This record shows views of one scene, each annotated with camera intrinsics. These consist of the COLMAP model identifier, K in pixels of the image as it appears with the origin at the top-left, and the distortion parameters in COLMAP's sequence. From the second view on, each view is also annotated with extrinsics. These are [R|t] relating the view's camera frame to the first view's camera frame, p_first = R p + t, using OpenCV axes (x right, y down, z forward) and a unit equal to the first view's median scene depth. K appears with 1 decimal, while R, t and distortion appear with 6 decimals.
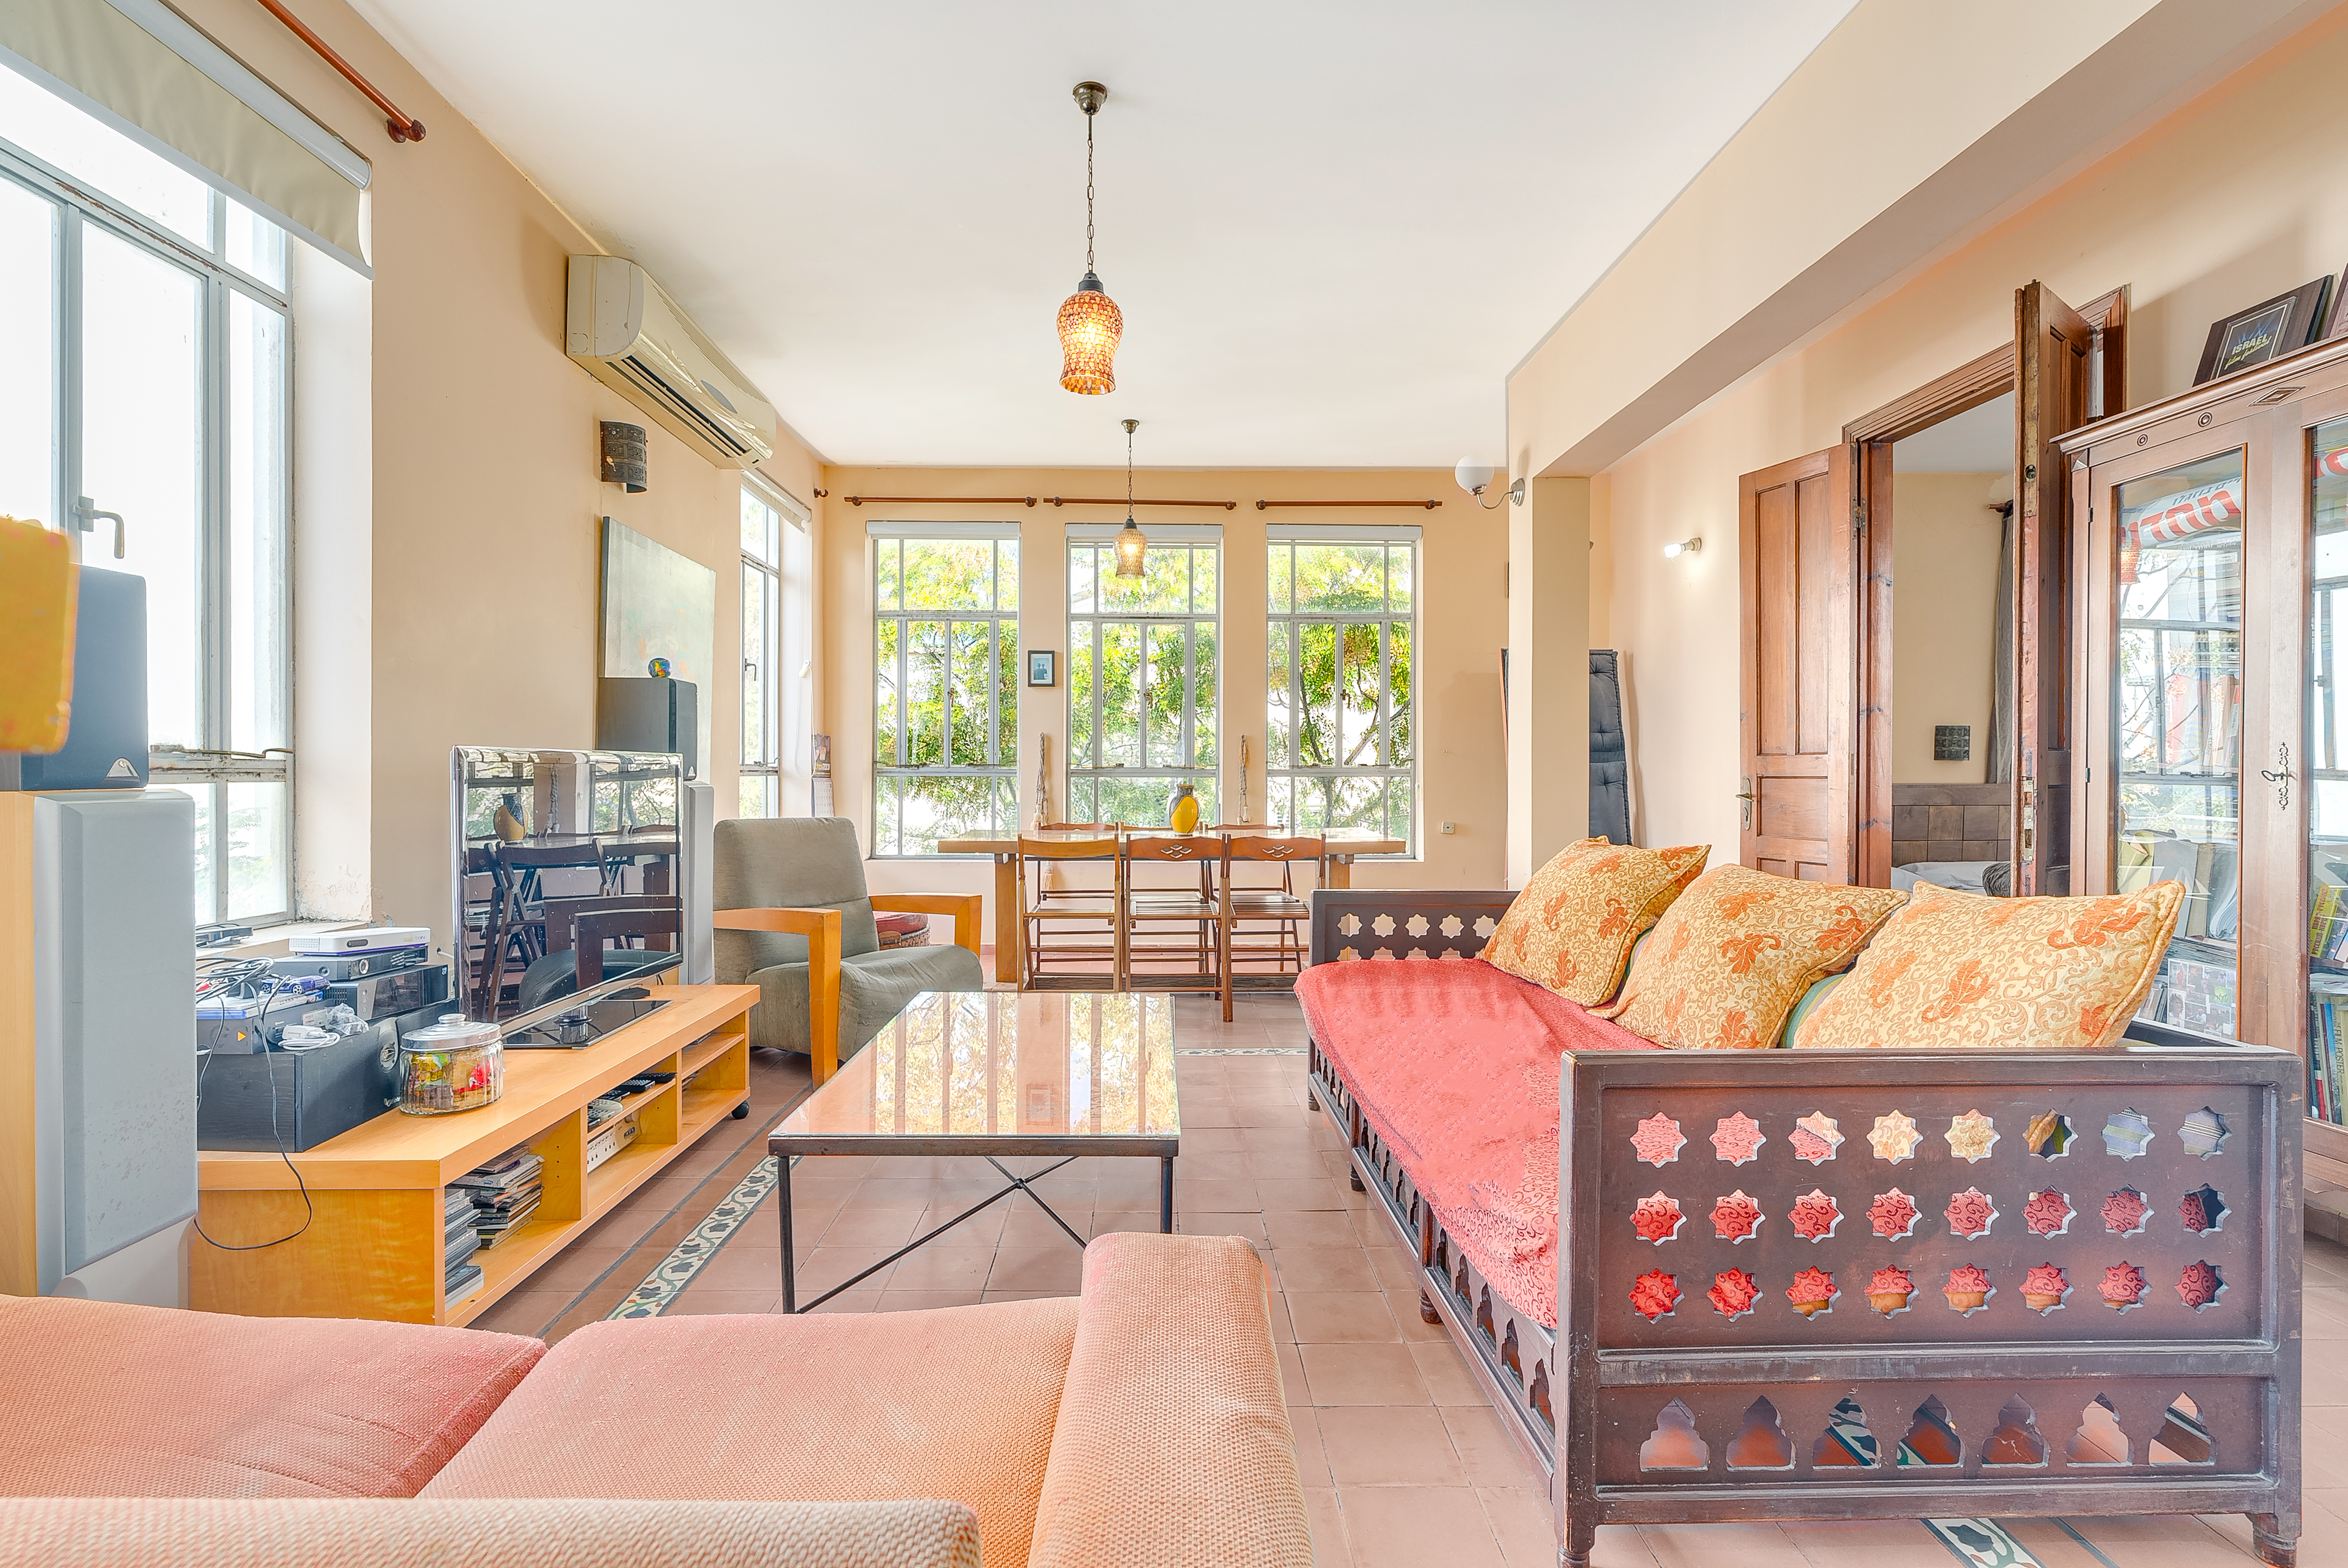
lens RADIAL K [[1064.8, 0, 1180.6], [0, 1064.8, 776.4], [0, 0, 1]] dist [-0.001152, 0.000404]
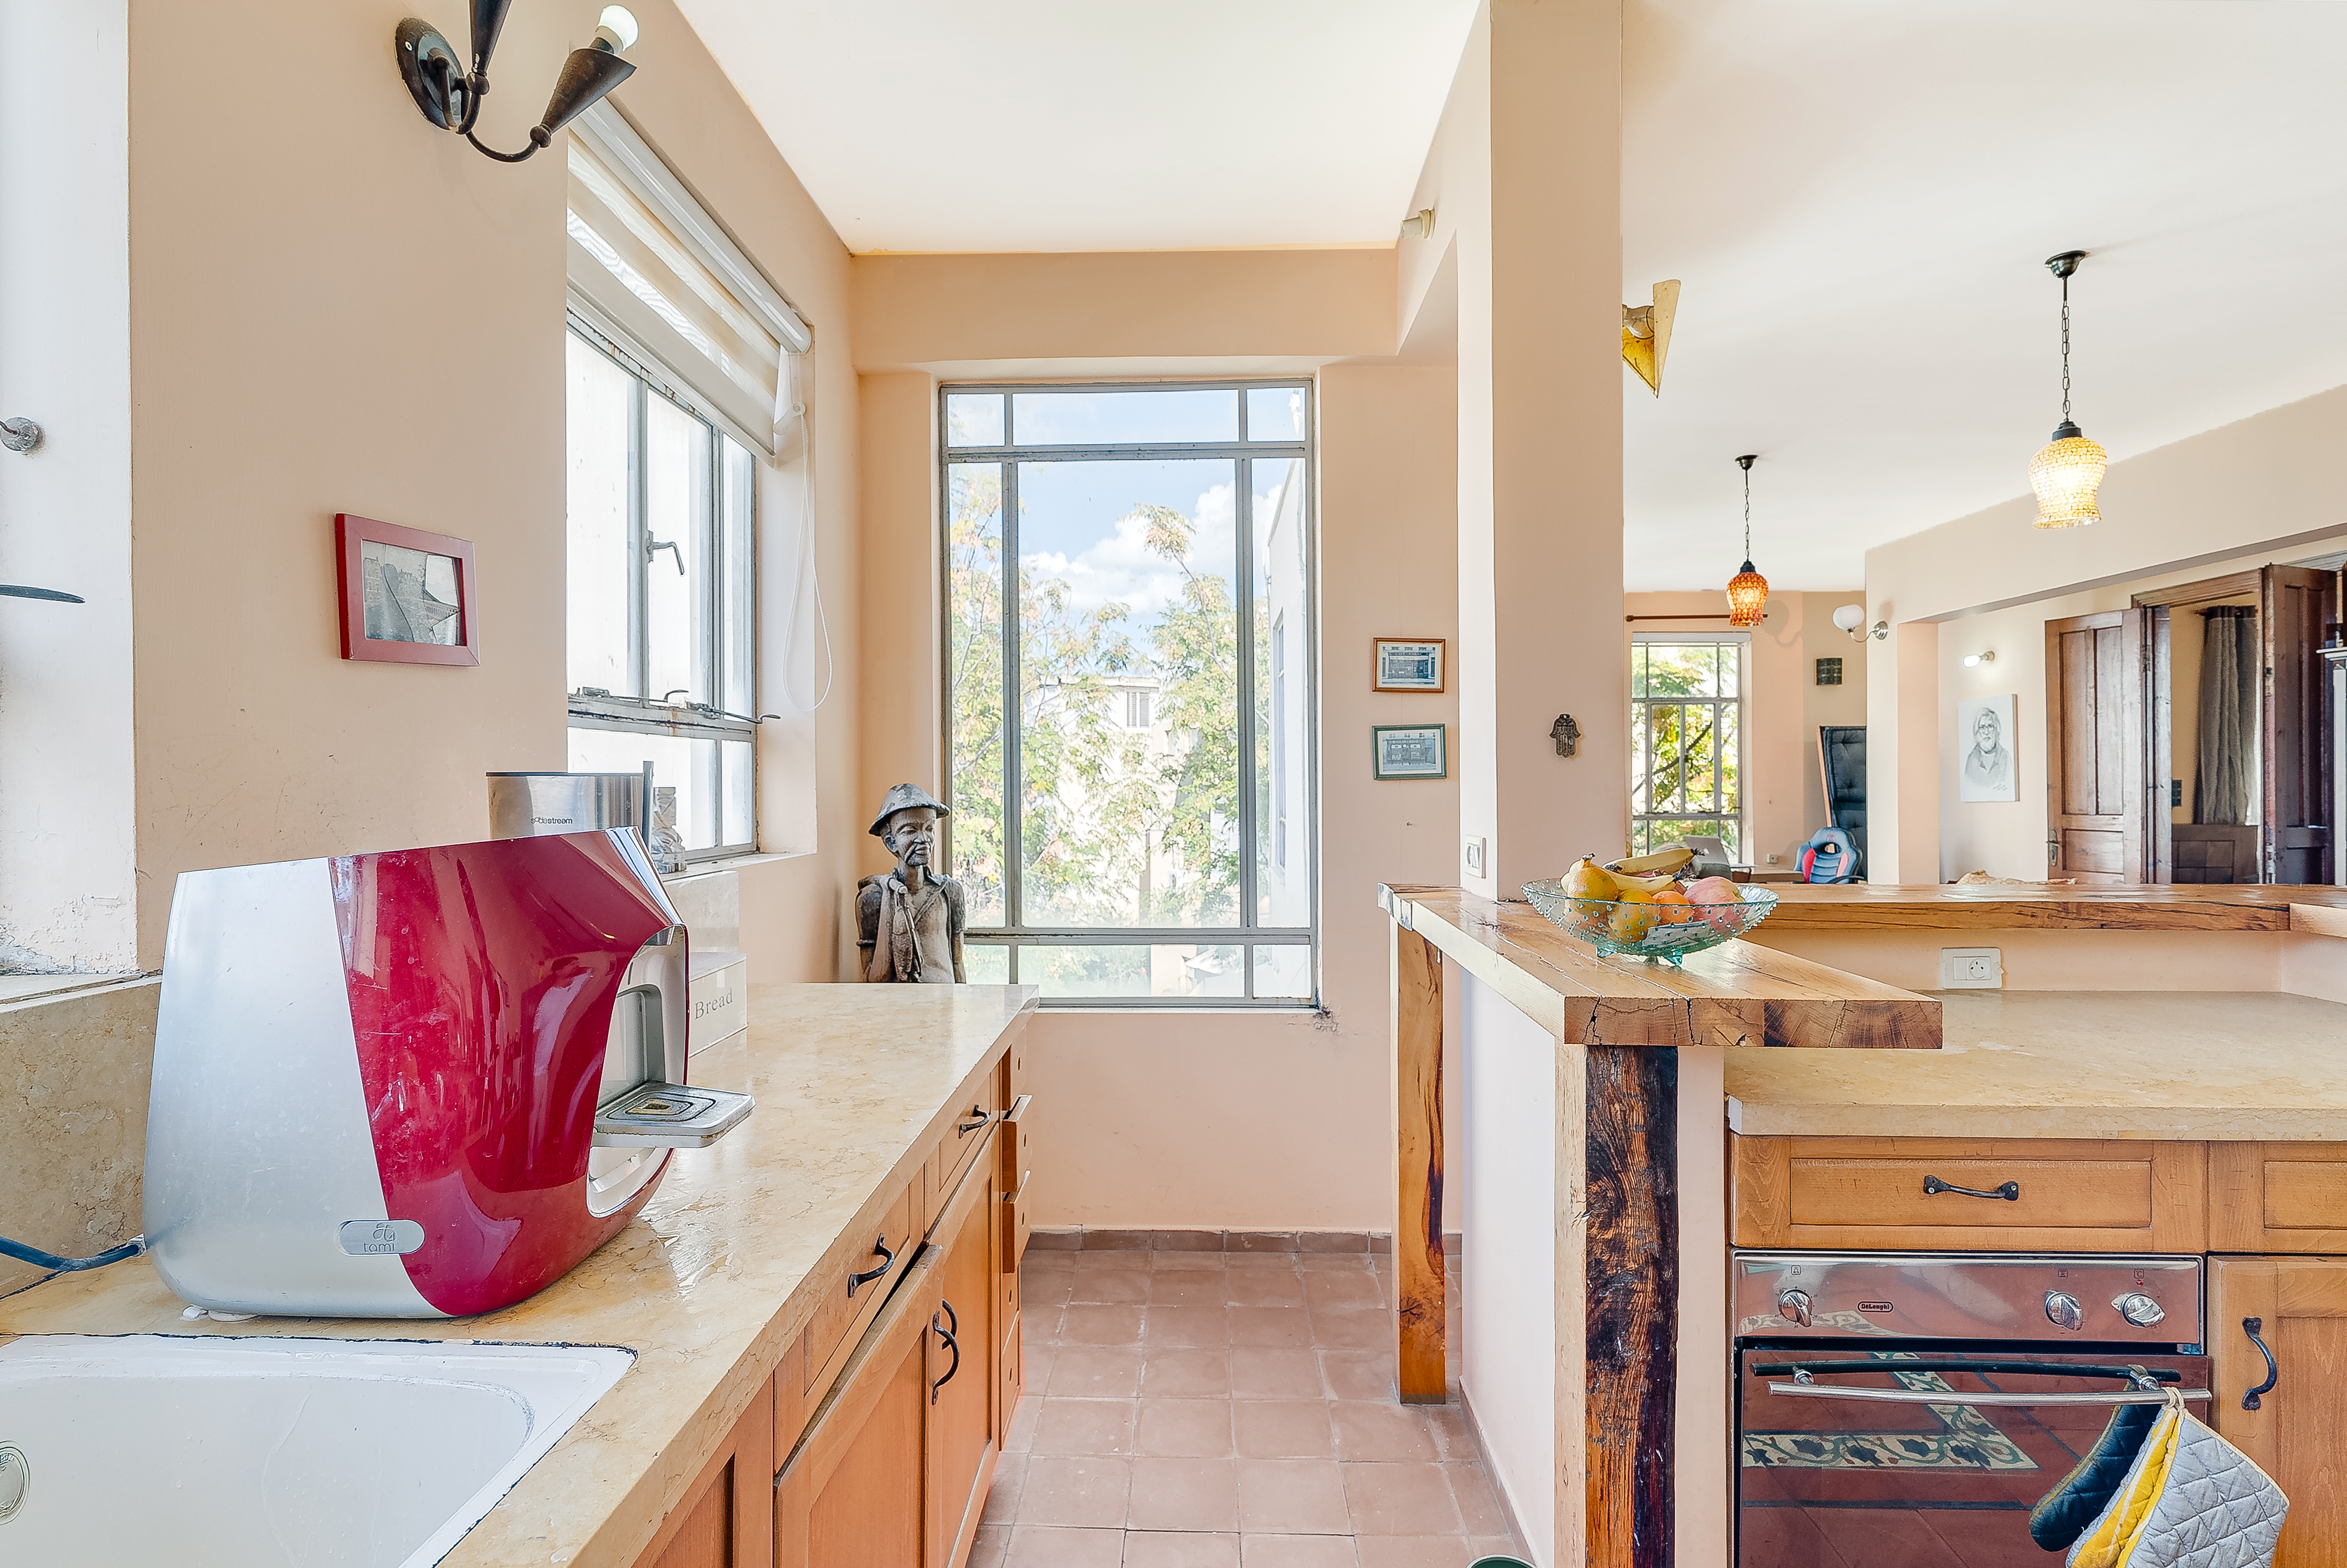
lens RADIAL K [[1009.2, 0, 1205.8], [0, 1009.2, 777.7], [0, 0, 1]] dist [-0.001126, -0.000054]
pose [[0.997910, -0.002687, -0.064563, -0.672655], [0.002179, 0.999966, -0.007935, -0.077394], [0.064582, 0.007778, 0.997882, -0.560129]]
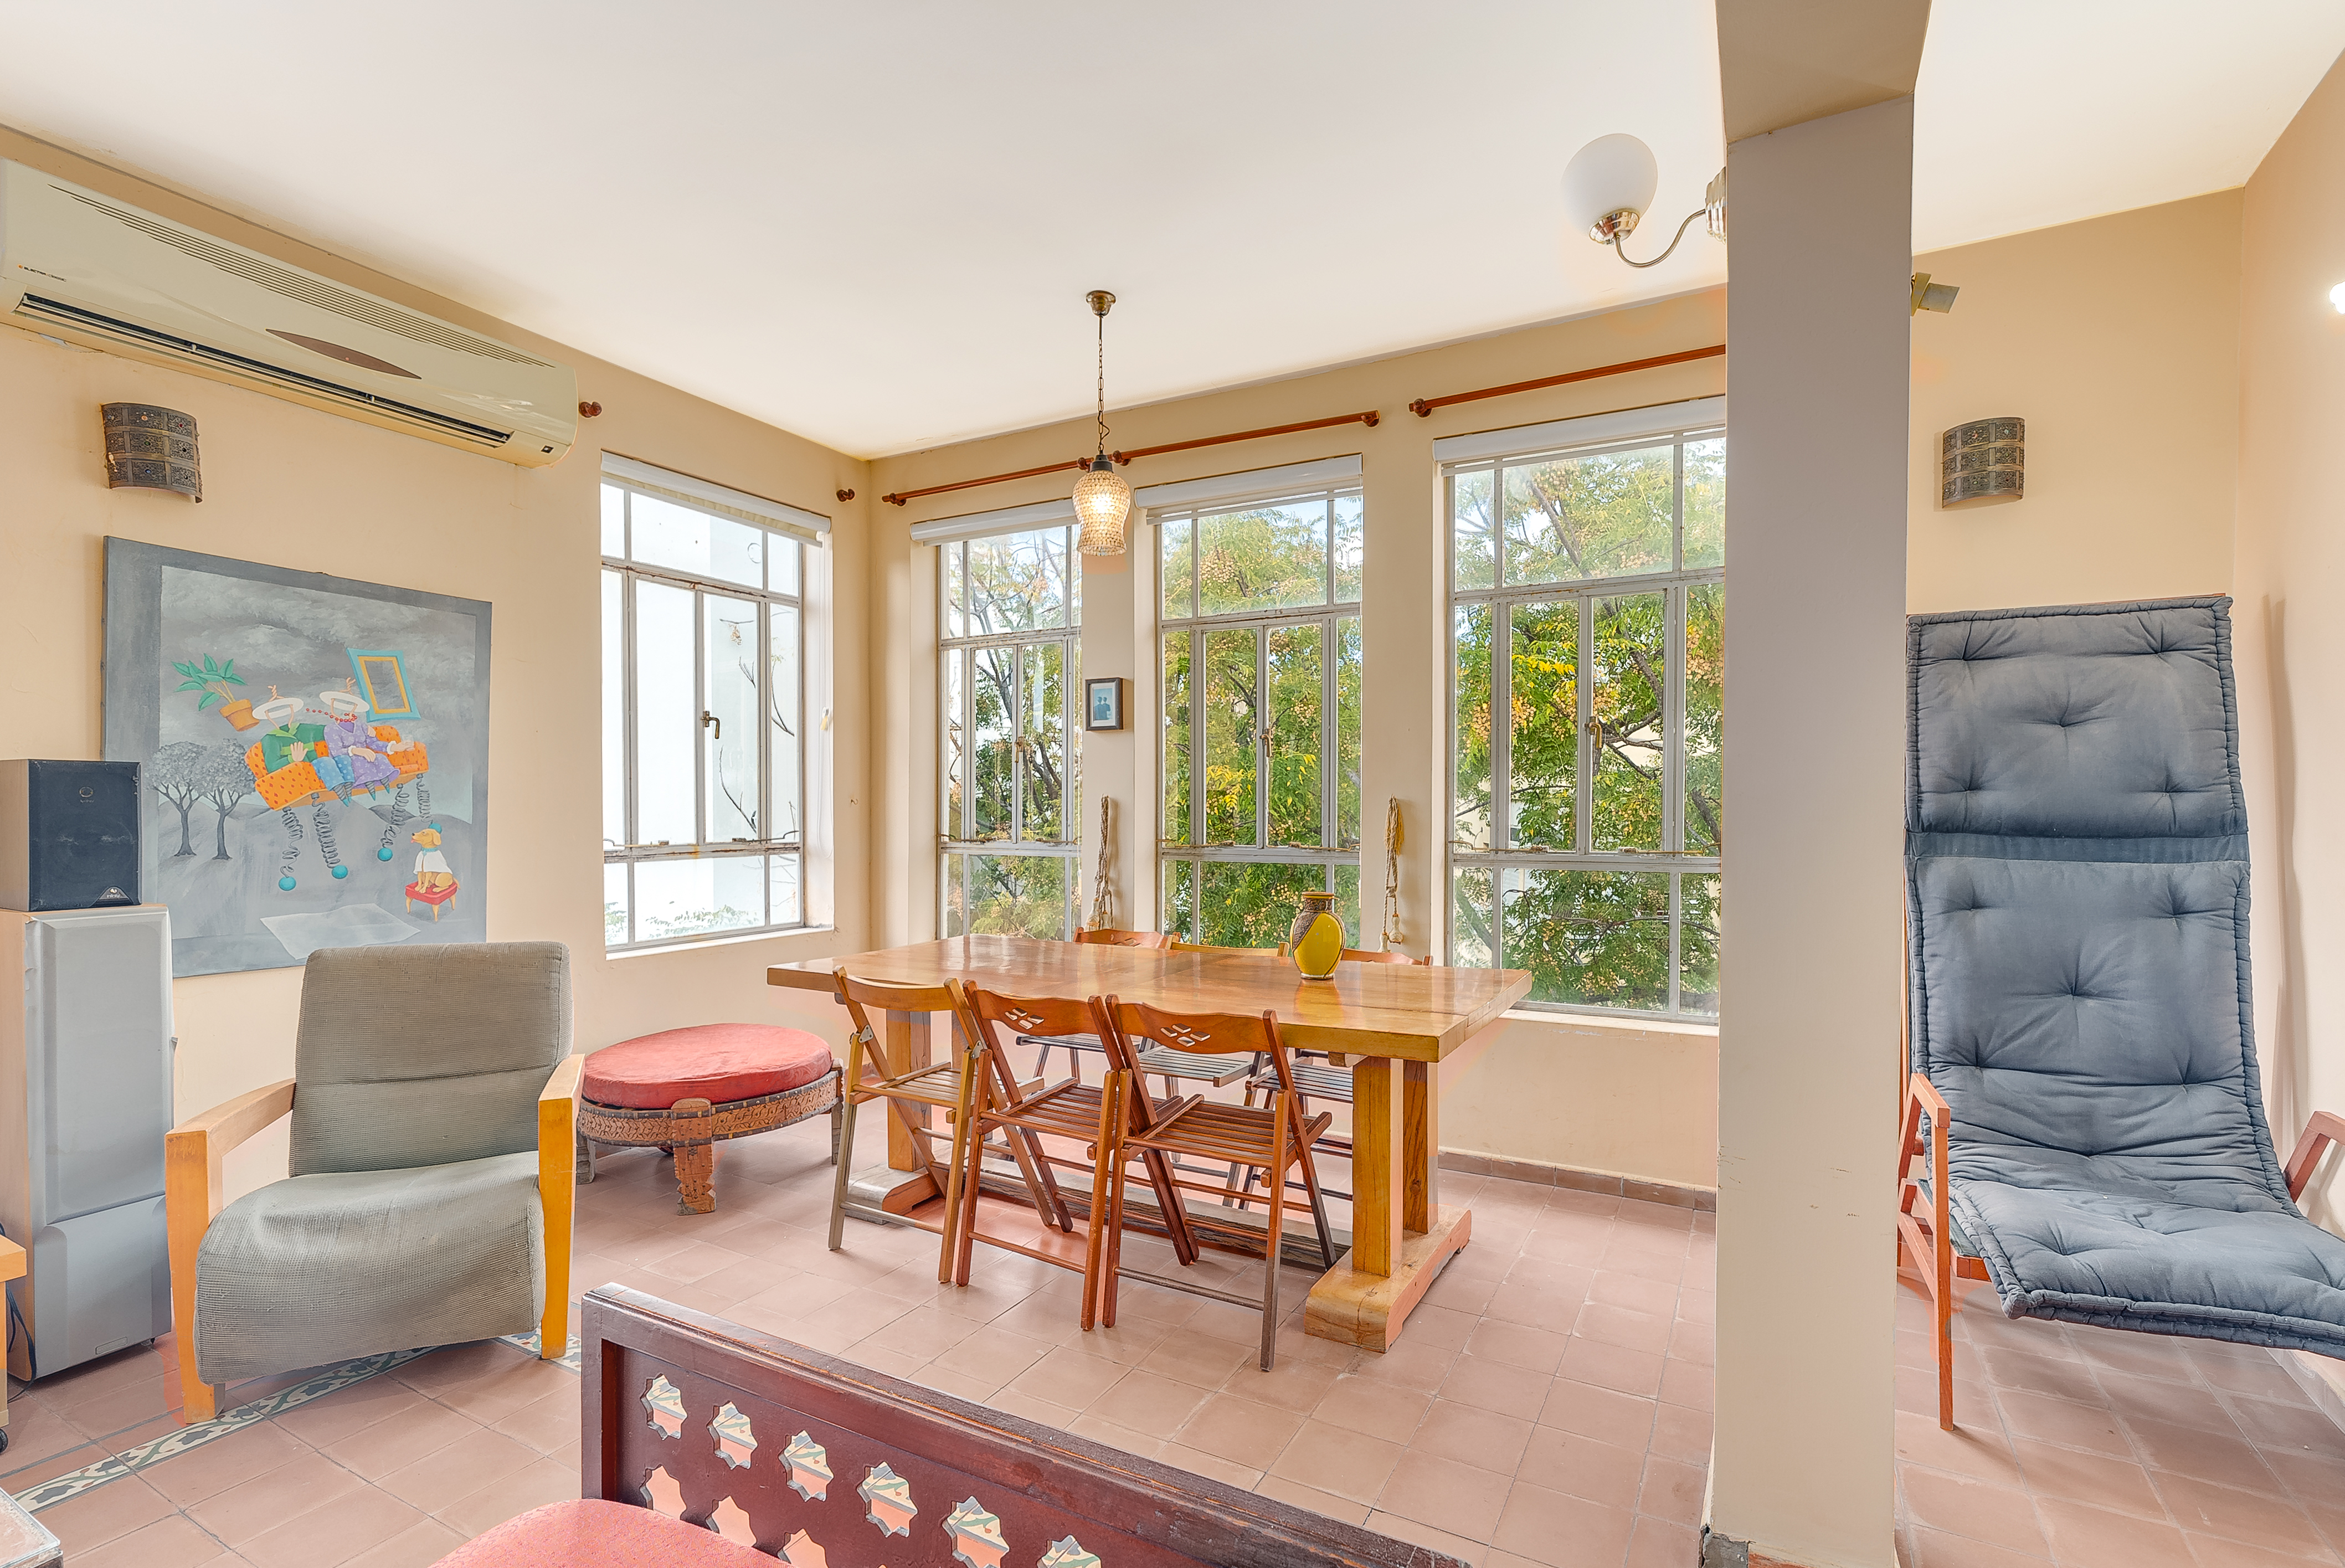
lens RADIAL K [[1074.4, 0, 1171.2], [0, 1074.4, 825.5], [0, 0, 1]] dist [0.001570, 0.000017]
pose [[0.862265, 0.008578, -0.506385, 0.453162], [-0.000179, 0.999862, 0.016634, -0.058393], [0.506458, -0.014252, 0.862147, 0.720152]]
